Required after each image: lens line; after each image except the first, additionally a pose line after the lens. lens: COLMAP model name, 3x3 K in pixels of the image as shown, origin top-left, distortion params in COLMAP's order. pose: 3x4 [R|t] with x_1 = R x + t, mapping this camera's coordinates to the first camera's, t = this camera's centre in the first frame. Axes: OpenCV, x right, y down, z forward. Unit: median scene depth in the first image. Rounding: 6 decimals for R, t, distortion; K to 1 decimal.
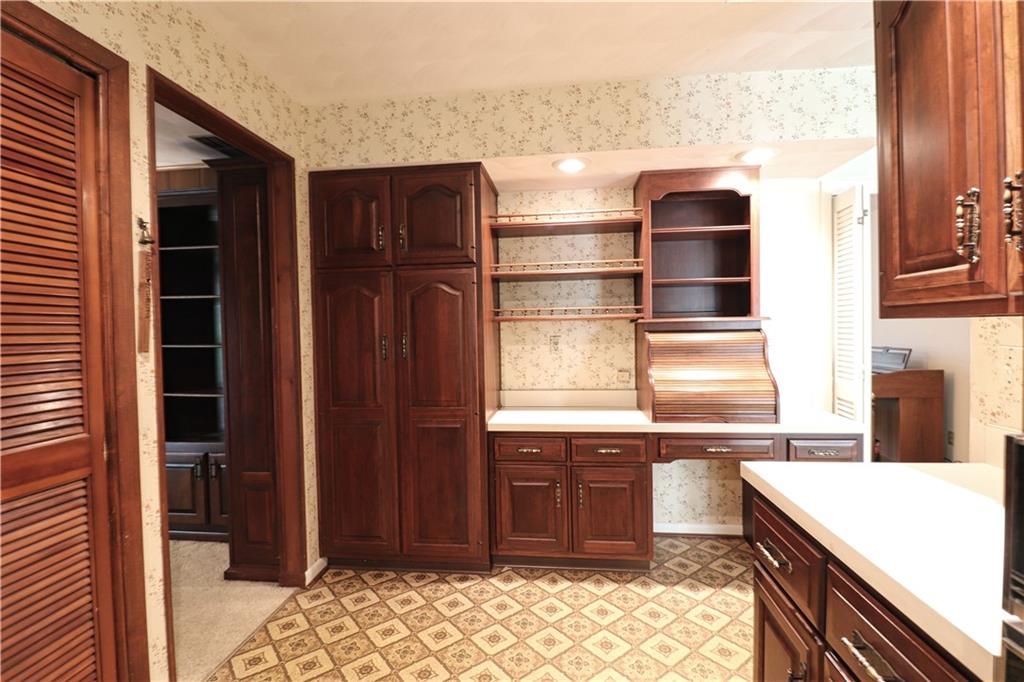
lens RADIAL K [[483.7, 0, 503.1], [0, 483.7, 341.8], [0, 0, 1]] dist [0.002700, -0.013607]
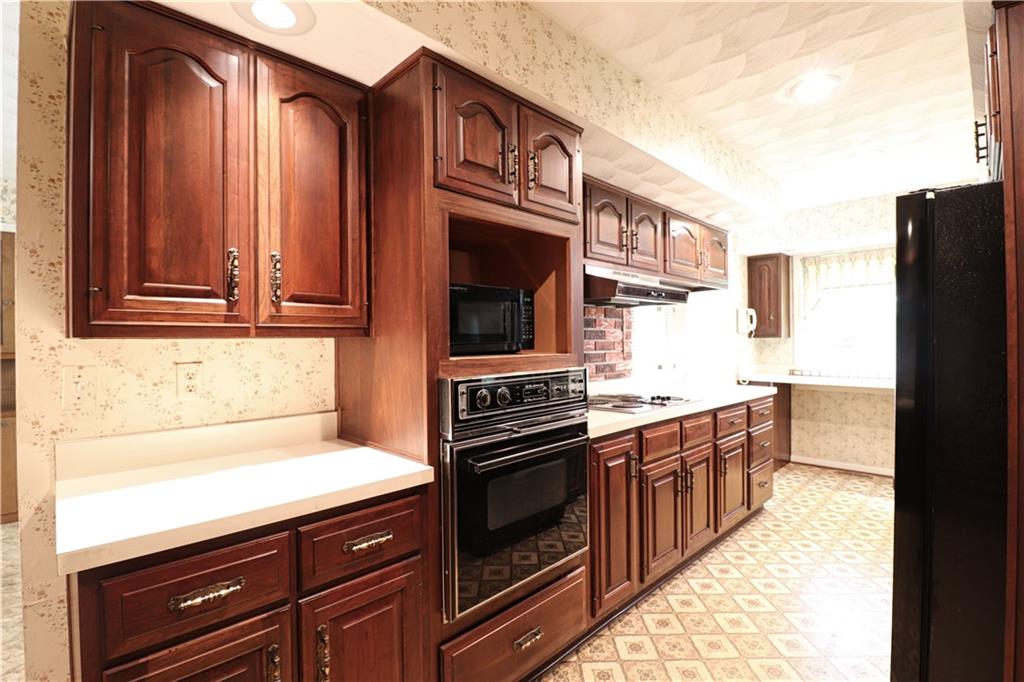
lens RADIAL K [[483.7, 0, 503.1], [0, 483.7, 341.8], [0, 0, 1]] dist [0.002700, -0.013607]
pose [[-0.787997, 0.029669, 0.614964, -0.525138], [0.040395, 0.999177, 0.003556, -0.013643], [-0.614352, 0.027643, -0.788548, 1.608681]]
